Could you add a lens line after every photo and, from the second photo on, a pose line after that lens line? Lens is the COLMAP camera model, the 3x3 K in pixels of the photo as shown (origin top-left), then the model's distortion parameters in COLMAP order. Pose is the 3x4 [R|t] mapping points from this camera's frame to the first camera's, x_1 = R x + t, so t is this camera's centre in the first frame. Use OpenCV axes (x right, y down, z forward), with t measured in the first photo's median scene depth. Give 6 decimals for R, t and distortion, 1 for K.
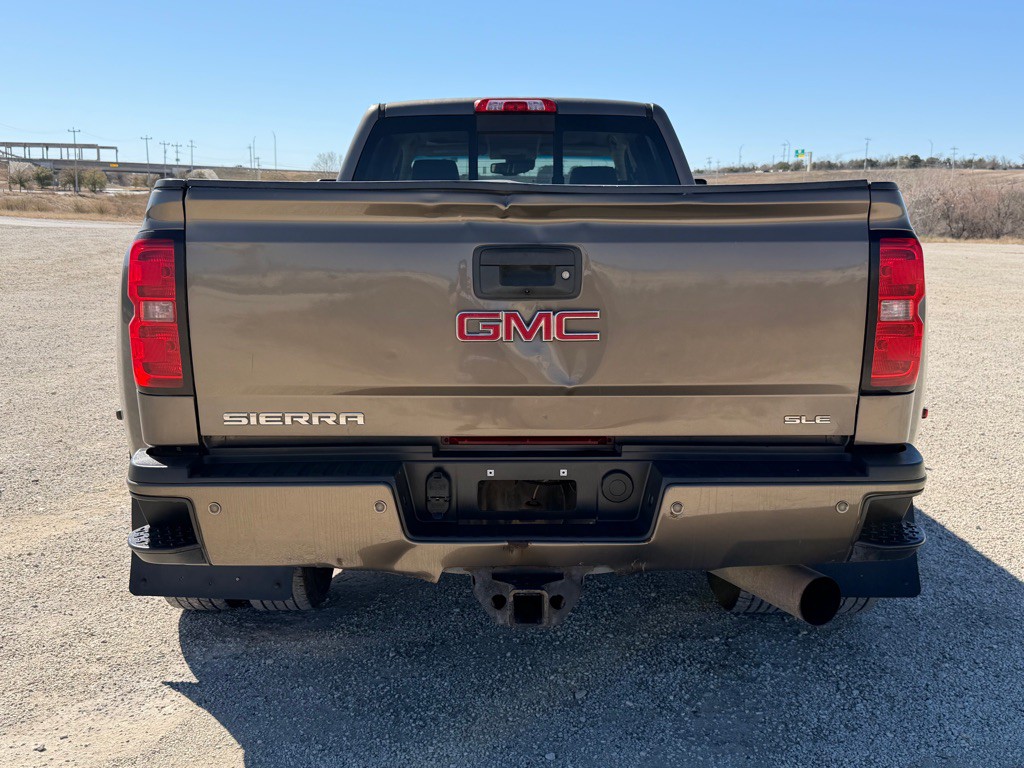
lens RADIAL K [[1065.3, 0, 512.0], [0, 1065.3, 384.0], [0, 0, 1]] dist [0.010810, -0.020803]
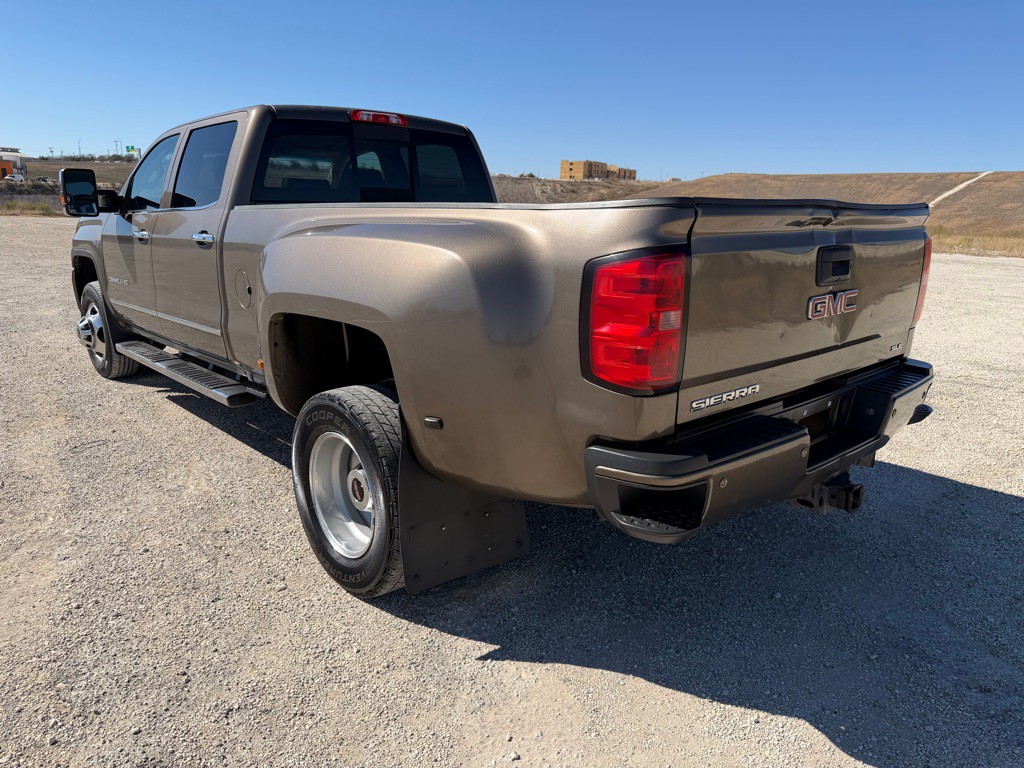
lens RADIAL K [[732.5, 0, 508.9], [0, 732.5, 390.2], [0, 0, 1]] dist [0.001568, 0.000218]
pose [[0.738338, -0.151754, 0.657136, -0.731715], [0.086158, 0.987596, 0.131264, -0.083152], [-0.668905, -0.040300, 0.742254, 0.426122]]
